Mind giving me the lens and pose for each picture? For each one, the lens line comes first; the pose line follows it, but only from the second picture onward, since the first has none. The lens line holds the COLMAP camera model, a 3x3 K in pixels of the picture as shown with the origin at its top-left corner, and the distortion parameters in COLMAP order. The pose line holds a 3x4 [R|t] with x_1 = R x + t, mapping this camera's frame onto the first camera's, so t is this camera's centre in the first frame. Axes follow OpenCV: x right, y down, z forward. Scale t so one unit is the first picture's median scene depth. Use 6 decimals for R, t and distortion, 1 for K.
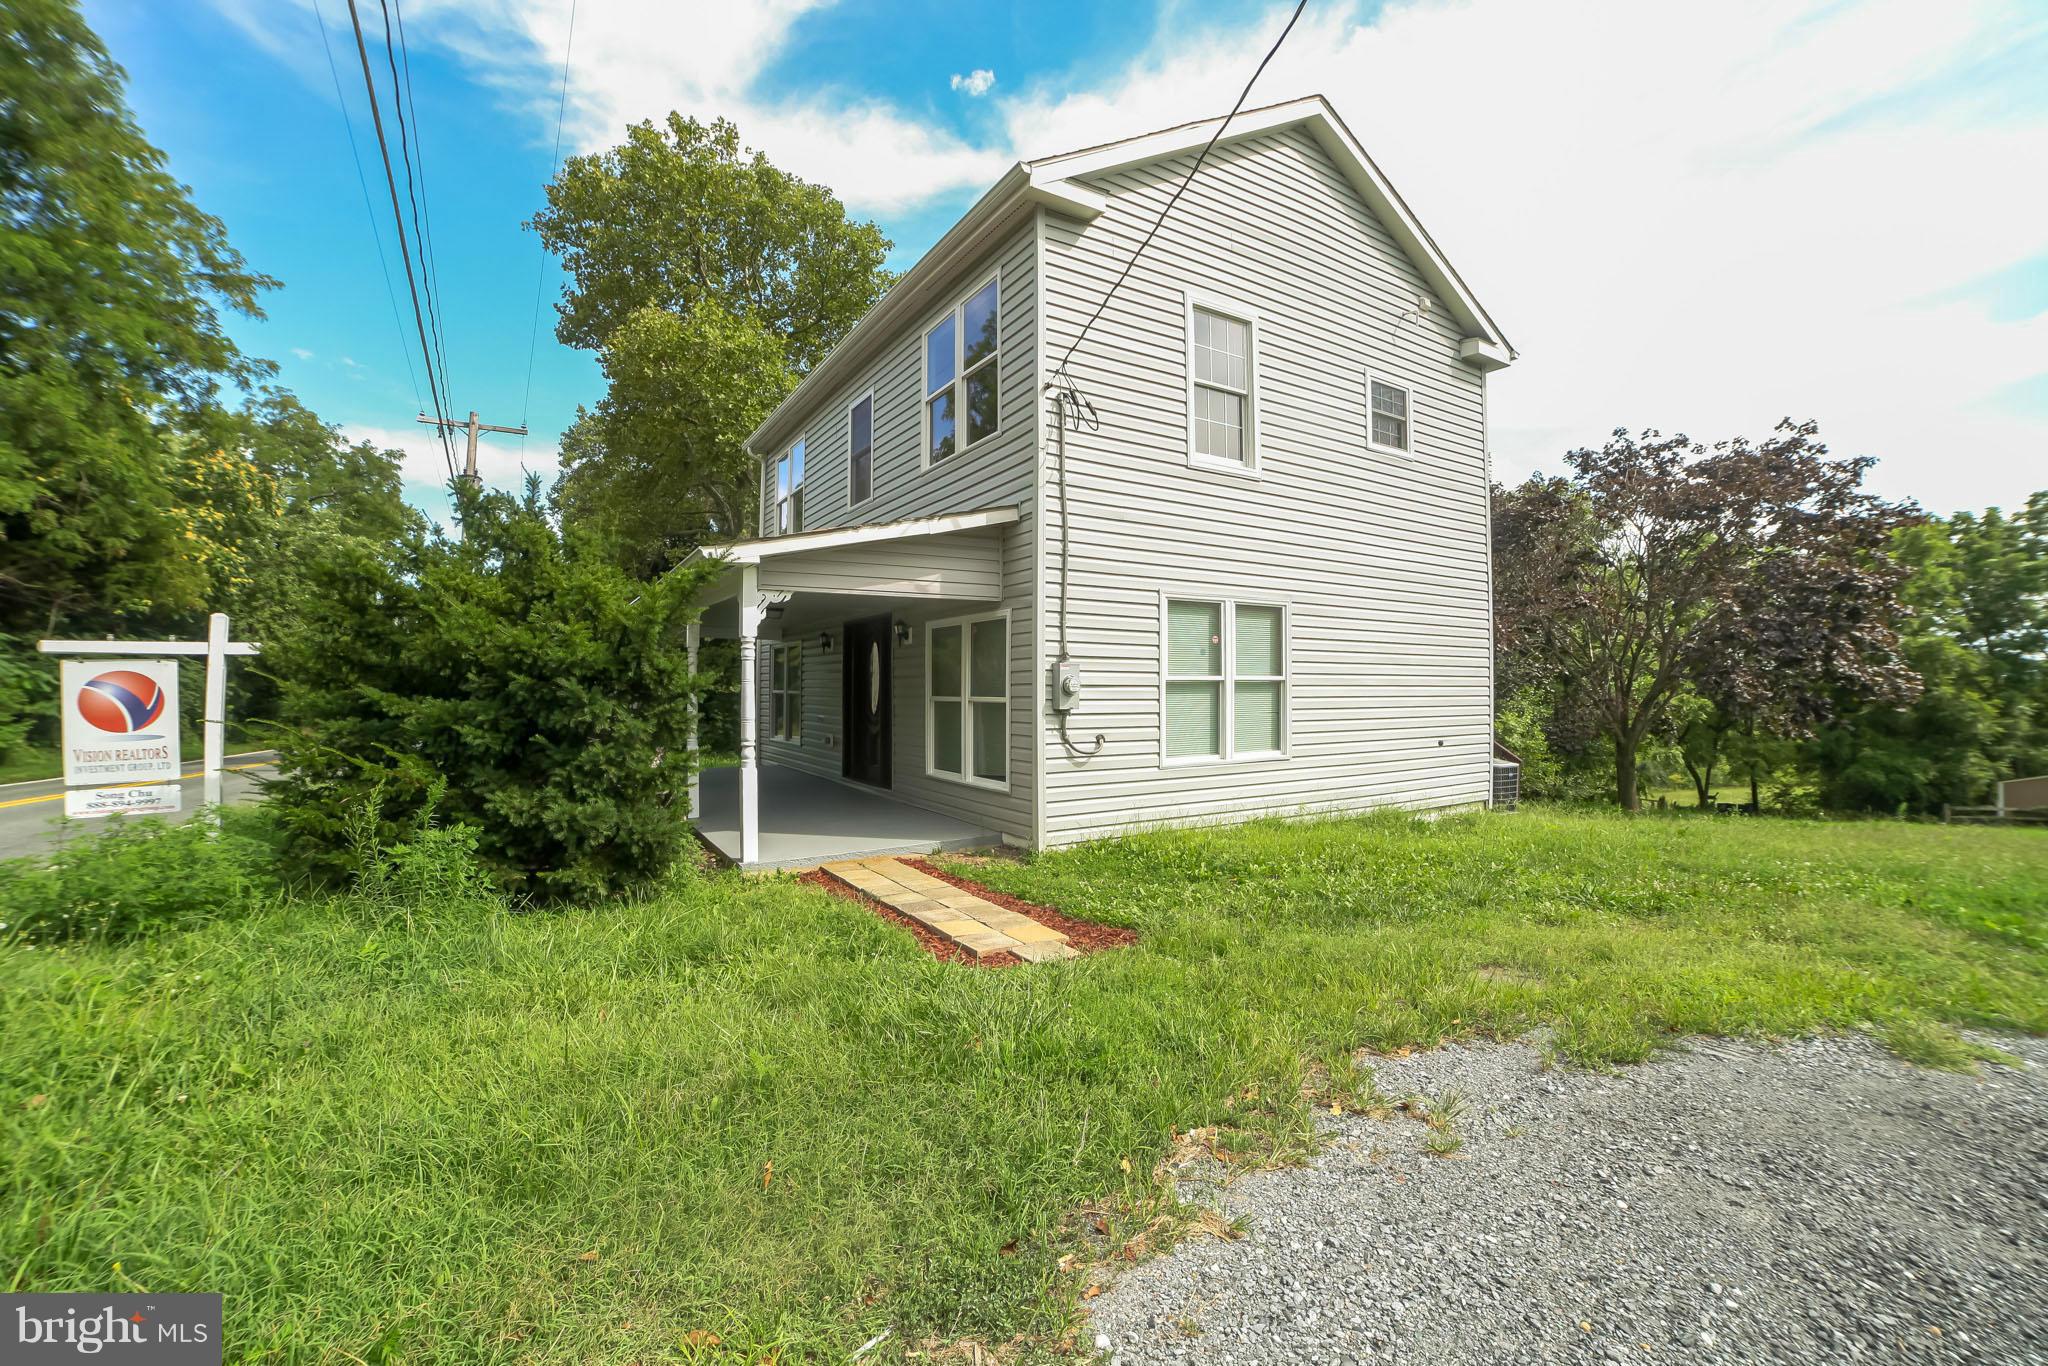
lens RADIAL K [[843.6, 0, 1024.0], [0, 843.6, 683.0], [0, 0, 1]] dist [-0.112302, 0.039864]
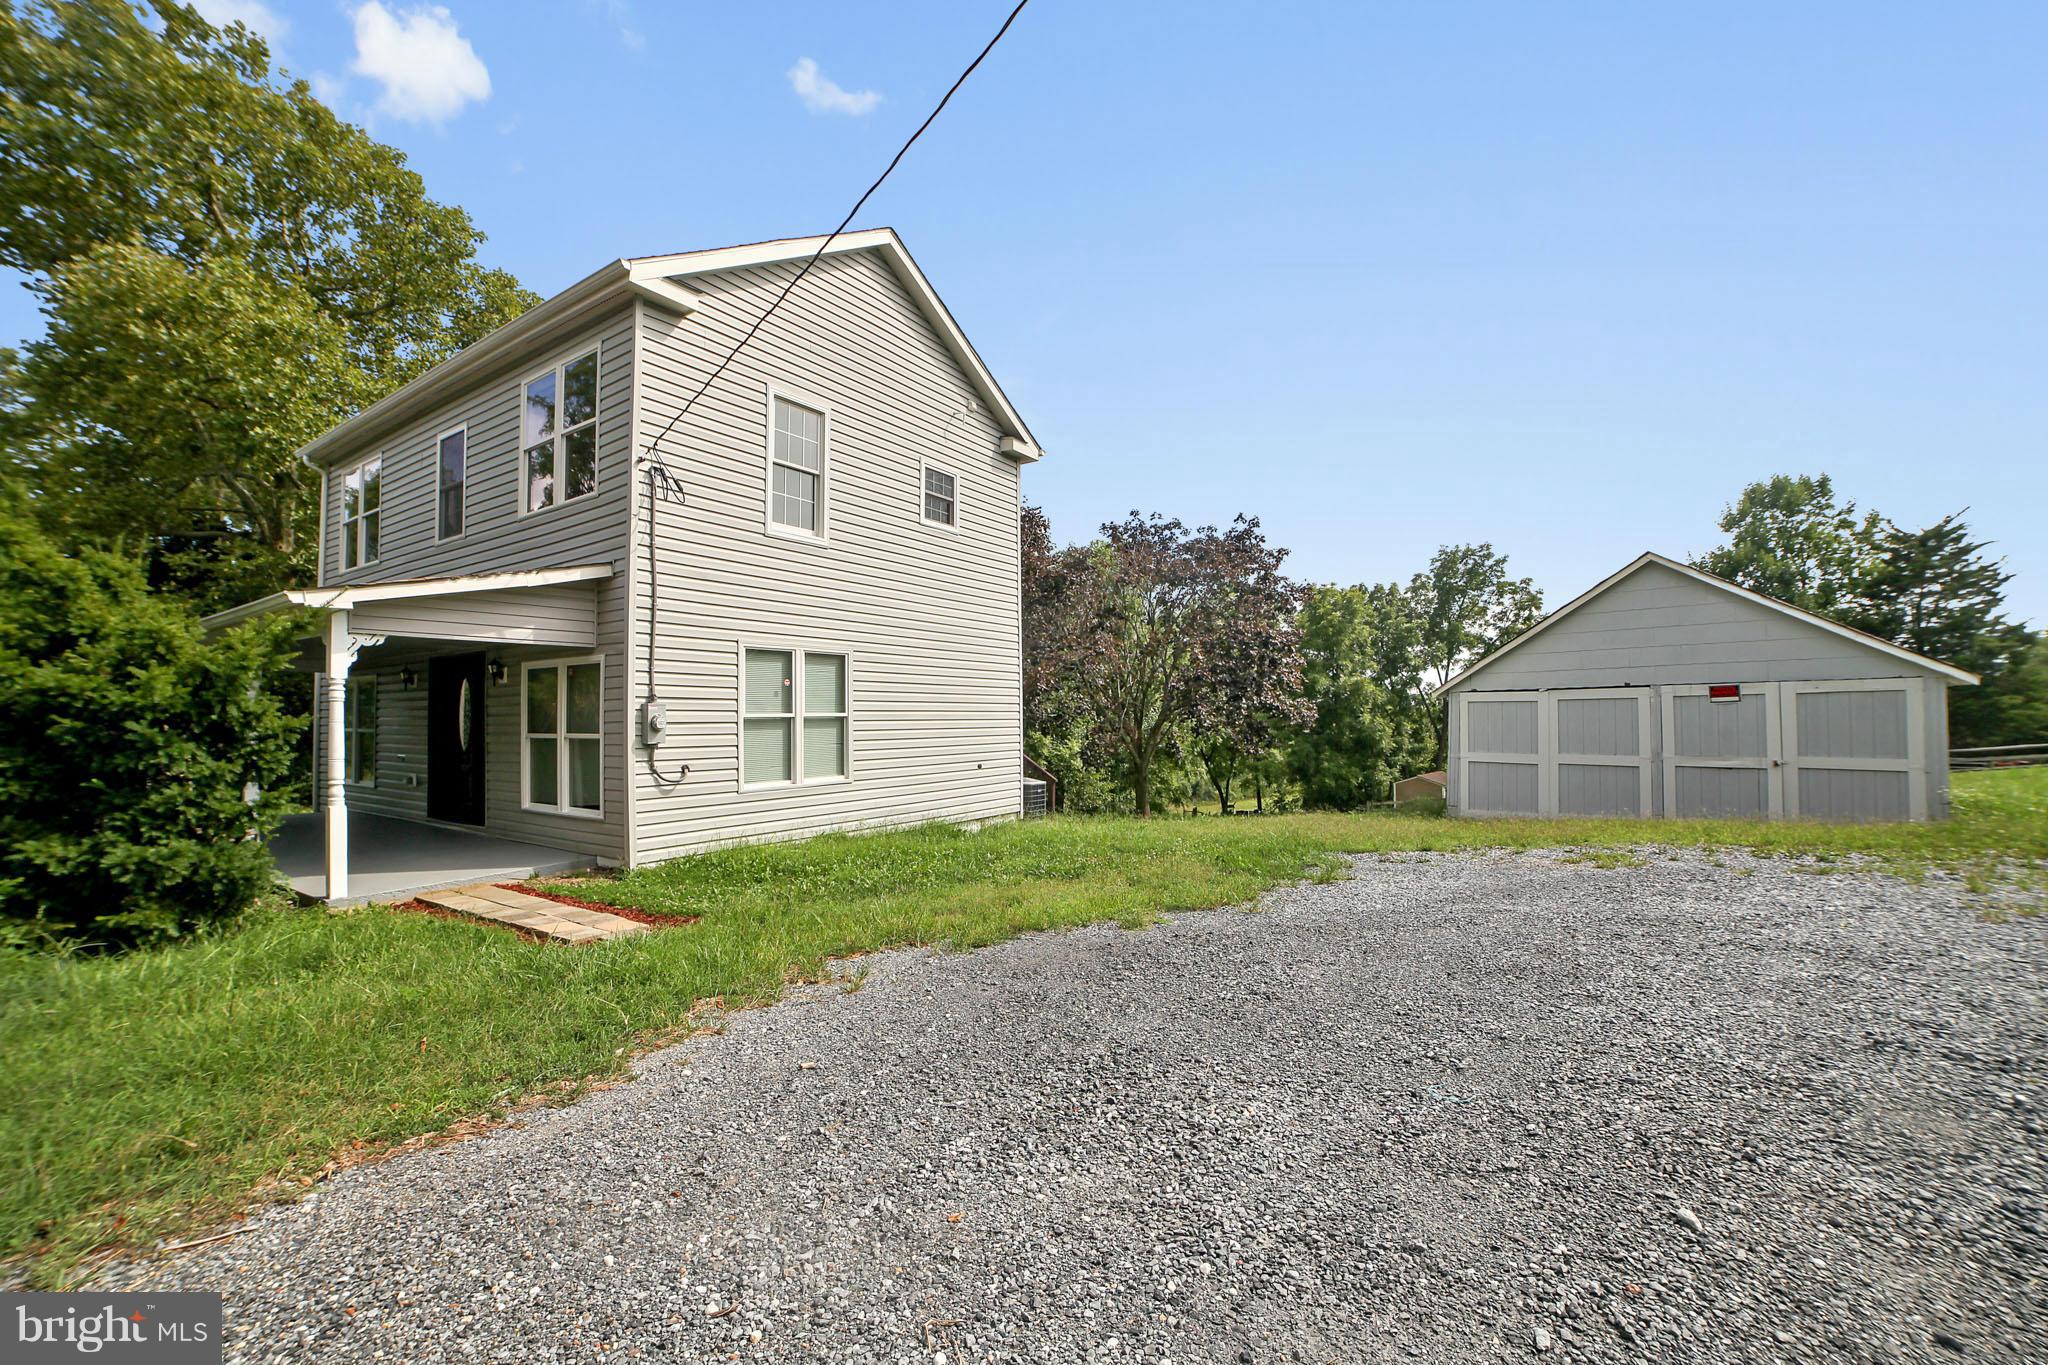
lens RADIAL K [[854.4, 0, 958.4], [0, 854.4, 691.6], [0, 0, 1]] dist [-0.112906, 0.056546]
pose [[0.931184, 0.001750, 0.364545, 0.016097], [0.008327, 0.999625, -0.026069, -0.005870], [-0.364454, 0.027310, 0.930821, -0.201425]]
